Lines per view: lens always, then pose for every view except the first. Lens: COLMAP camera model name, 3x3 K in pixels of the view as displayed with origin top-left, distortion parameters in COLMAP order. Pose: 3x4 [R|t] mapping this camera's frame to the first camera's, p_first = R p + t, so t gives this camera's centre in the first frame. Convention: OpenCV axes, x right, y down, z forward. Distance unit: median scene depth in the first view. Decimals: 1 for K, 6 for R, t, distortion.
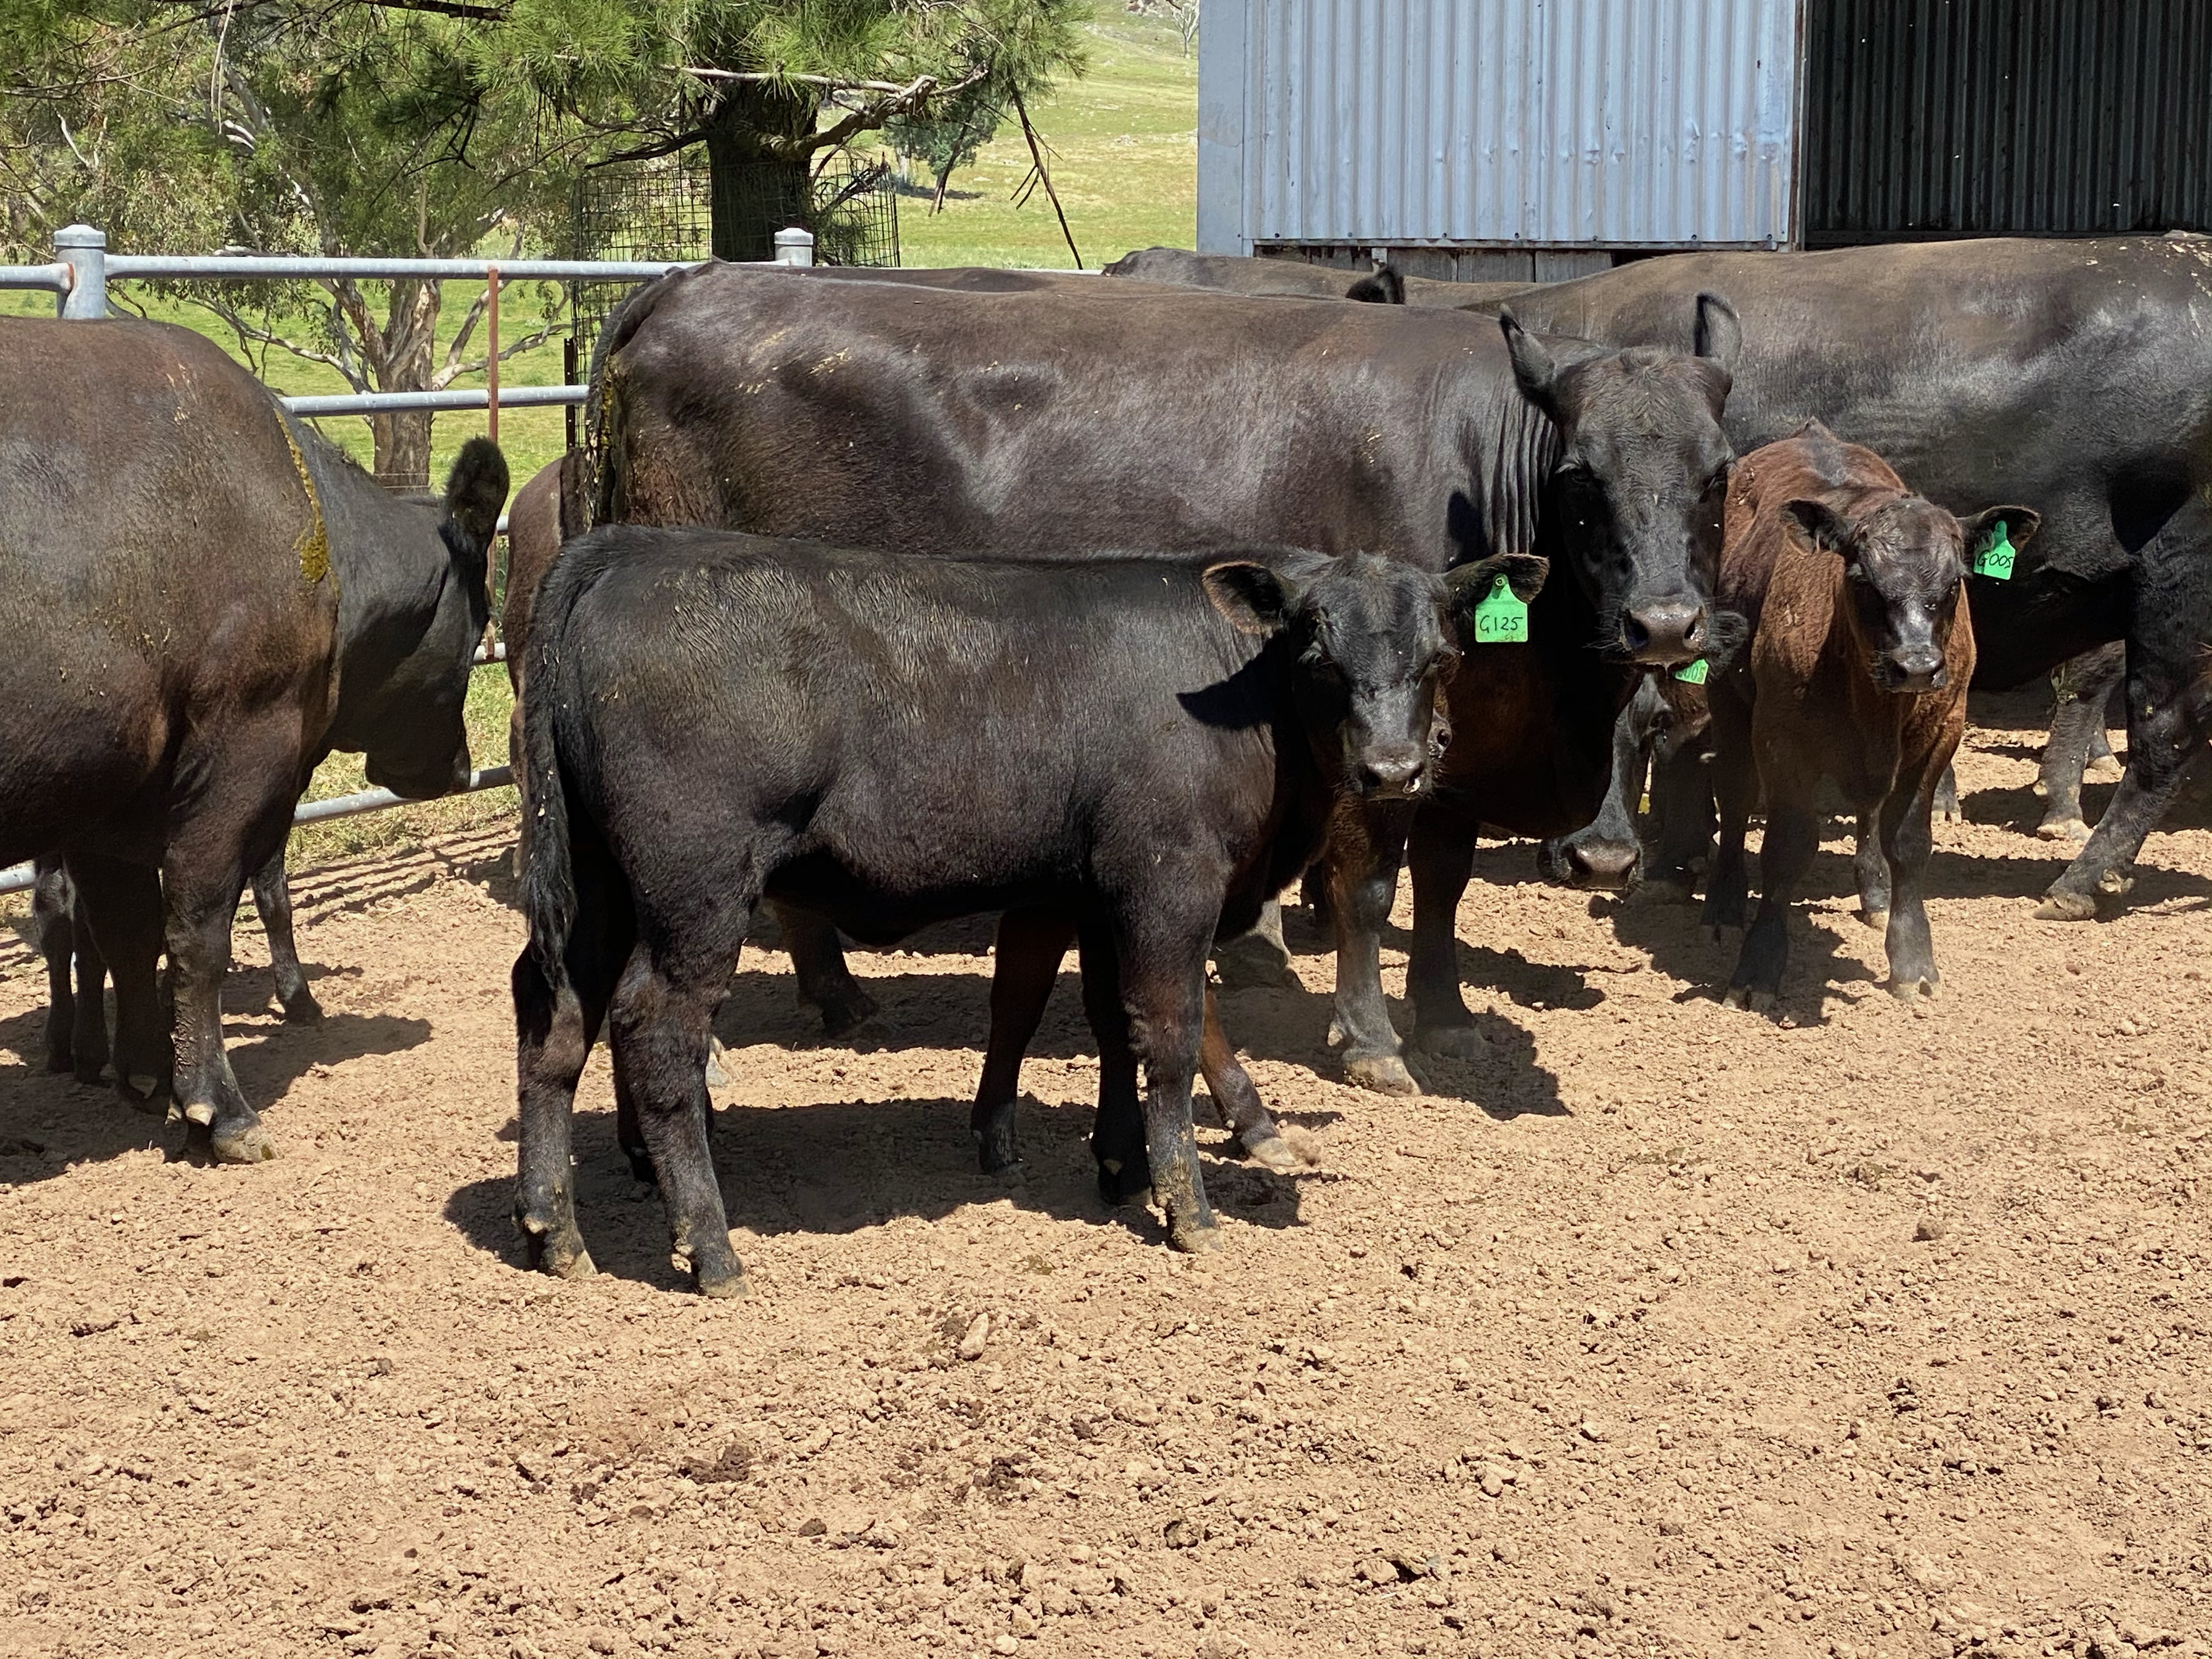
lens RADIAL K [[4827.0, 0, 1106.0], [0, 4827.0, 829.5], [0, 0, 1]] dist [0.111461, -0.281255]
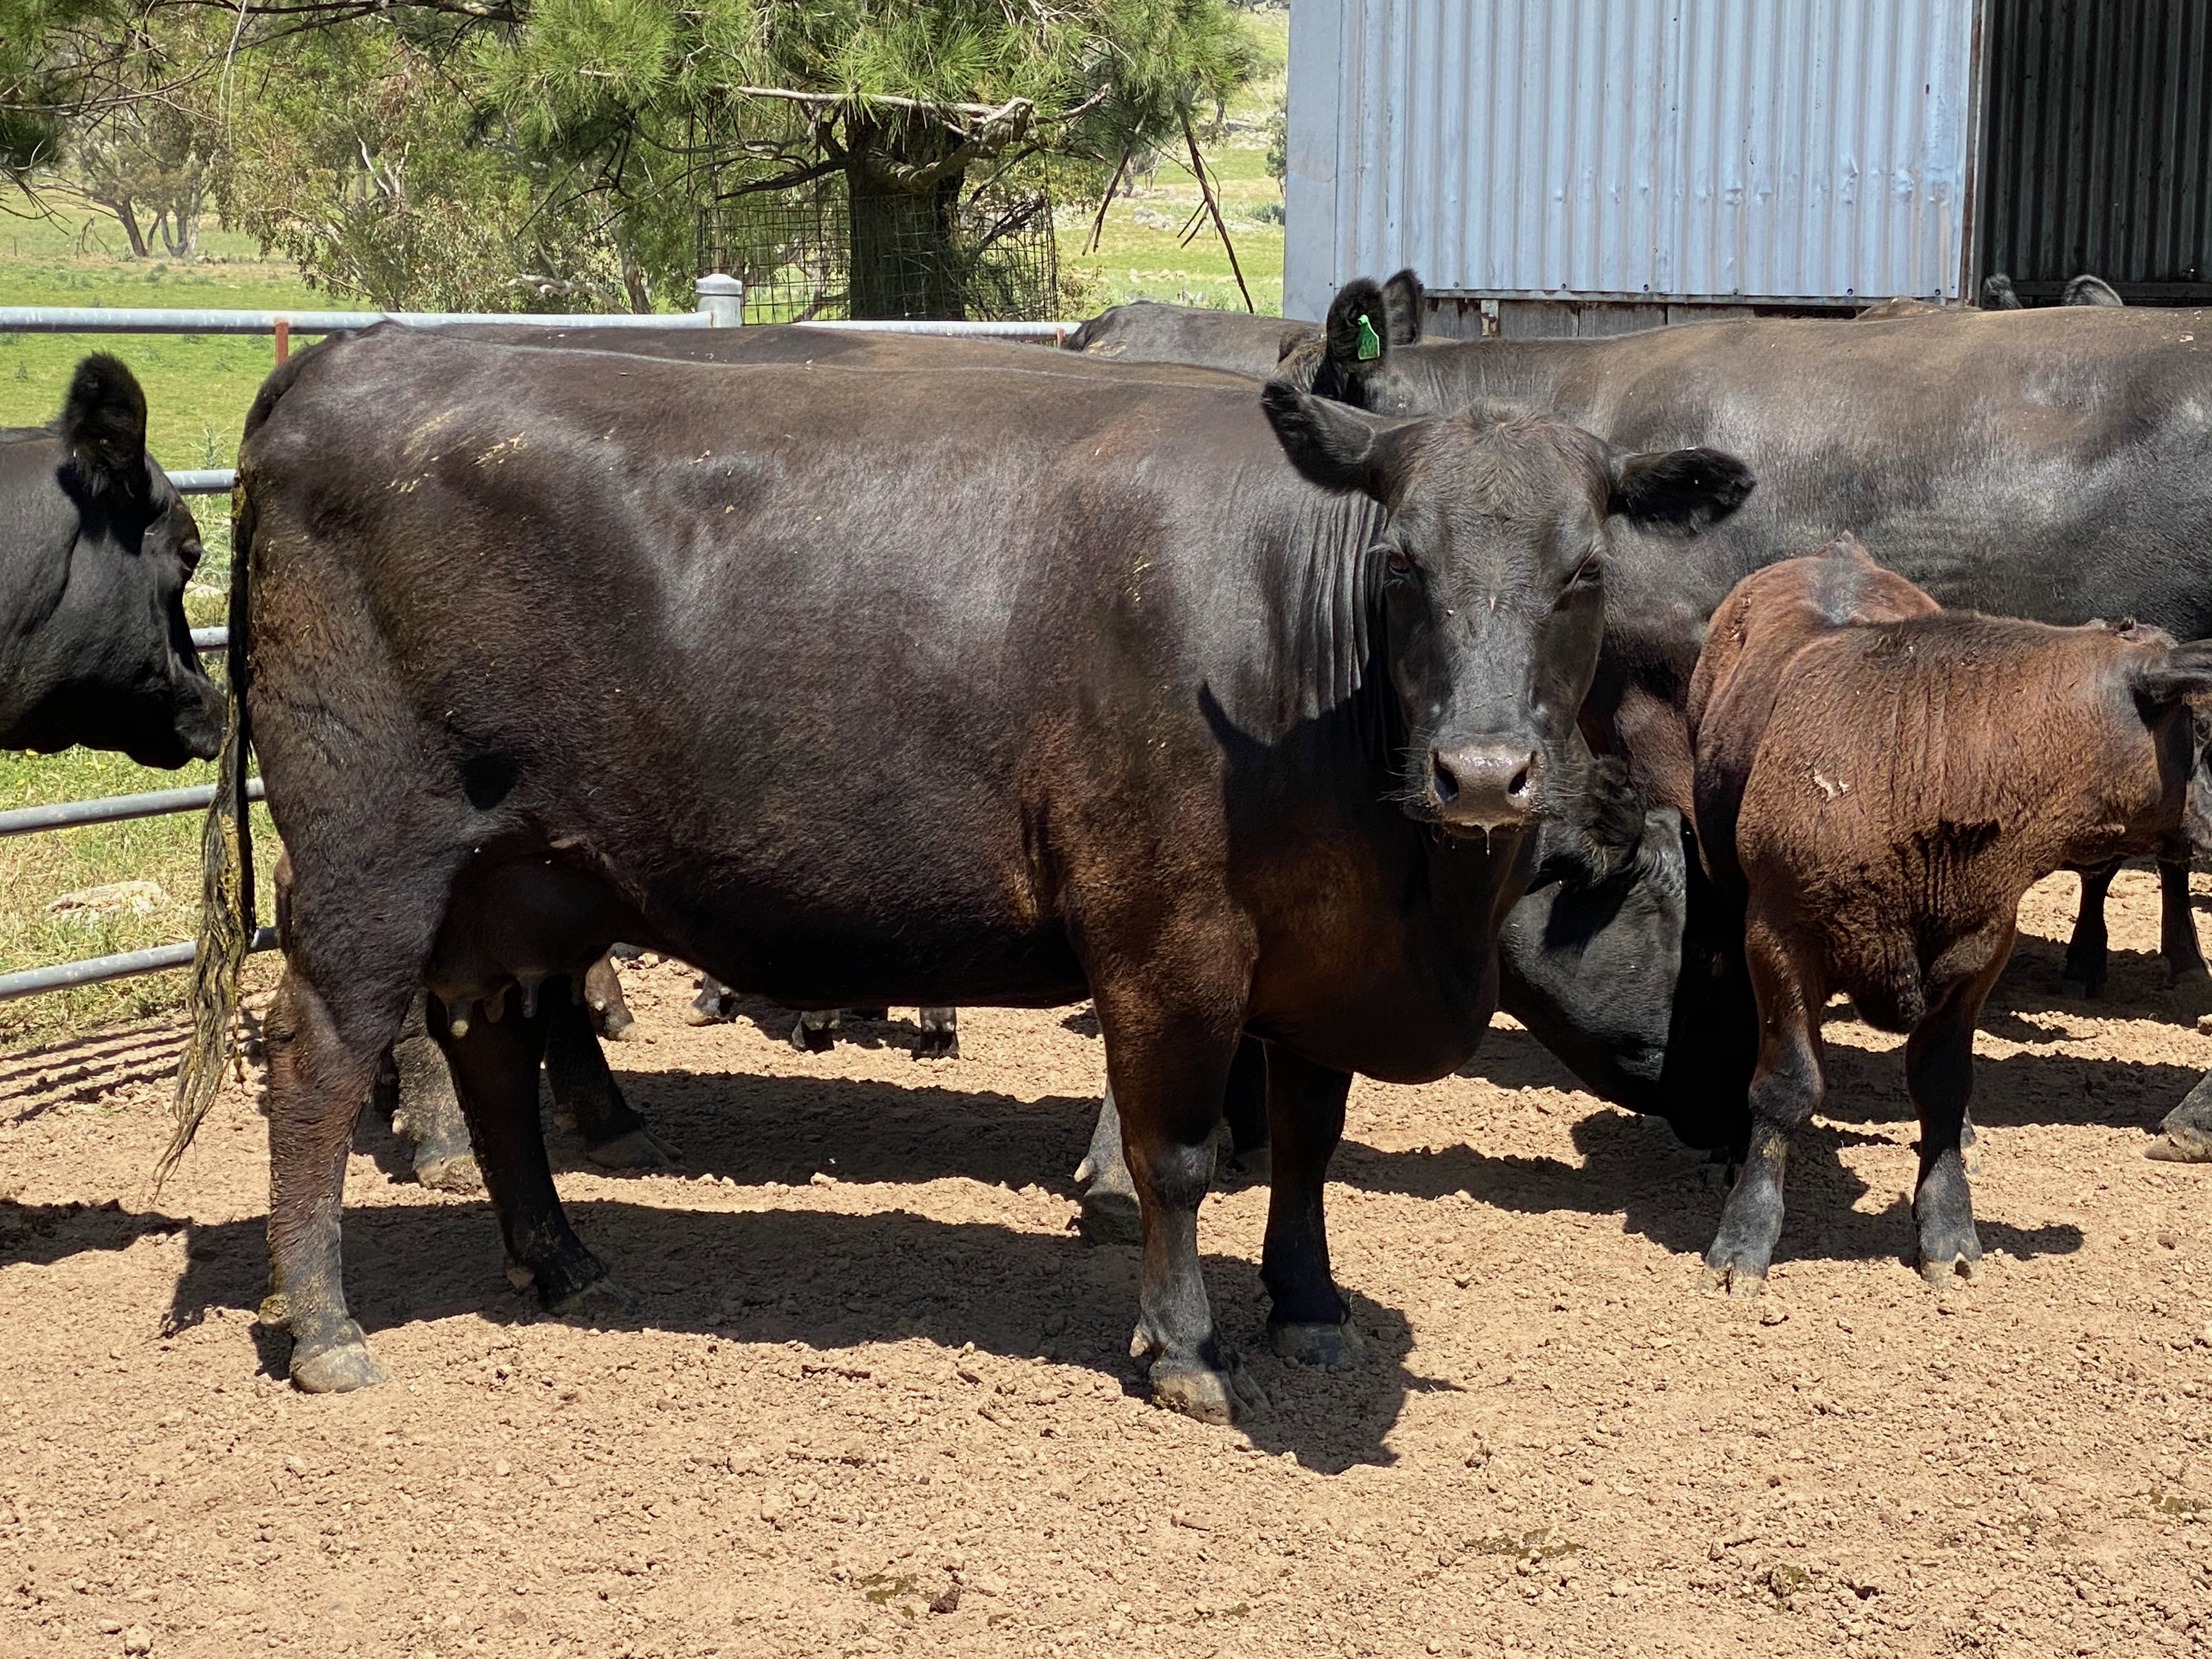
lens RADIAL K [[4825.2, 0, 1273.9], [0, 4825.2, 833.0], [0, 0, 1]] dist [0.184319, -0.055228]
pose [[0.998761, 0.016498, -0.046952, 0.081588], [-0.016819, 0.999838, -0.006450, -0.026114], [0.046838, 0.007232, 0.998876, 0.188289]]
